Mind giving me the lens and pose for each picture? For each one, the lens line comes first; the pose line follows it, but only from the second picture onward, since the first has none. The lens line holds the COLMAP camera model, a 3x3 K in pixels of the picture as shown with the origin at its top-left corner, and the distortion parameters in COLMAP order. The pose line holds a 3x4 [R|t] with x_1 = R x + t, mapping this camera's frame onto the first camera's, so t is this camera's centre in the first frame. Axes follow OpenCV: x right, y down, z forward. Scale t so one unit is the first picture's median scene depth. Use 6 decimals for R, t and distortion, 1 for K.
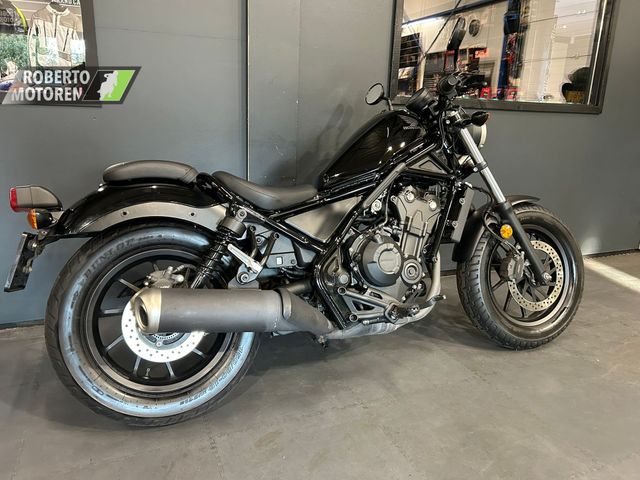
lens RADIAL K [[483.2, 0, 319.2], [0, 483.2, 236.7], [0, 0, 1]] dist [0.007902, 0.000655]
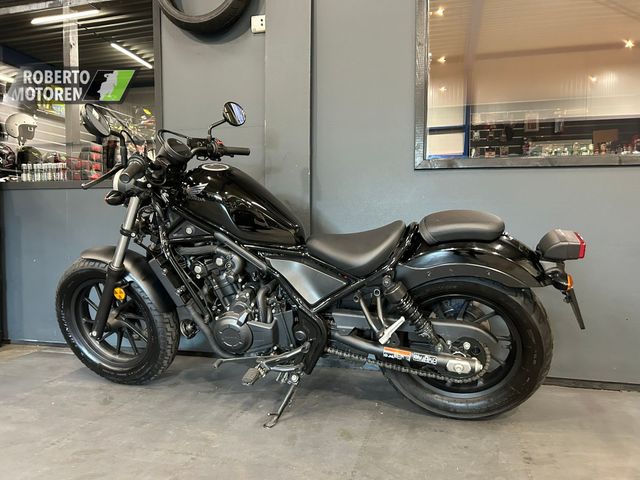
lens RADIAL K [[483.0, 0, 321.9], [0, 483.0, 240.5], [0, 0, 1]] dist [0.006394, 0.002479]
pose [[0.798025, -0.007076, -0.602582, 0.649932], [-0.129544, 0.974540, -0.183005, 0.058932], [0.588535, 0.224104, 0.776791, 0.240999]]
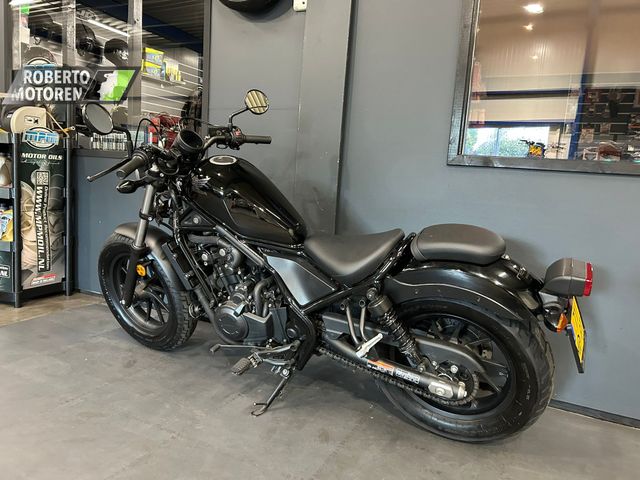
lens RADIAL K [[483.2, 0, 319.2], [0, 483.2, 236.7], [0, 0, 1]] dist [0.007902, 0.000655]
pose [[0.653567, 0.108505, -0.749050, 0.761225], [-0.234141, 0.970109, -0.063767, -0.048473], [0.719742, 0.217059, 0.659437, 0.343497]]
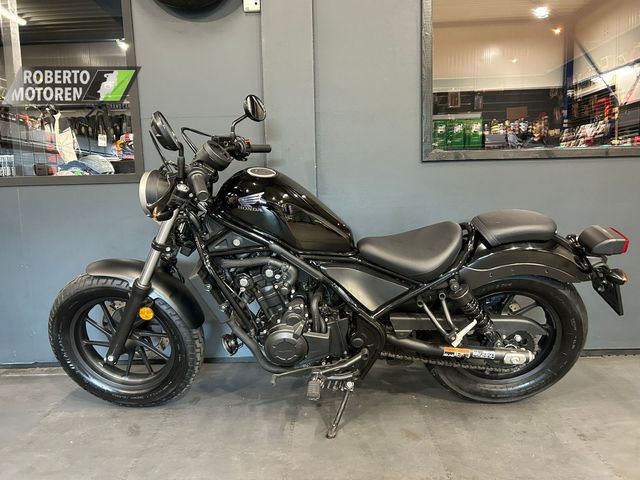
lens RADIAL K [[483.8, 0, 317.7], [0, 483.8, 240.8], [0, 0, 1]] dist [0.010565, -0.002886]
pose [[0.912260, -0.012558, -0.409420, 0.396279], [-0.046368, 0.989939, -0.133681, 0.013714], [0.406979, 0.140936, 0.902499, 0.110714]]
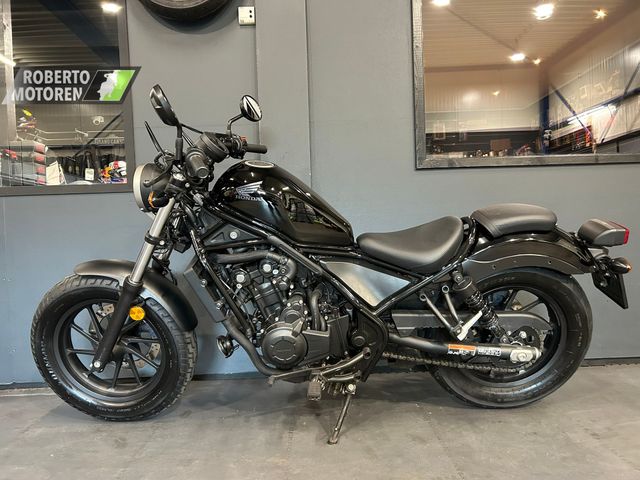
lens RADIAL K [[484.0, 0, 319.4], [0, 484.0, 241.0], [0, 0, 1]] dist [0.011449, -0.007078]
pose [[0.924524, -0.057283, -0.376793, 0.366874], [-0.031564, 0.973736, -0.225483, 0.091999], [0.379814, 0.220358, 0.898434, 0.134426]]
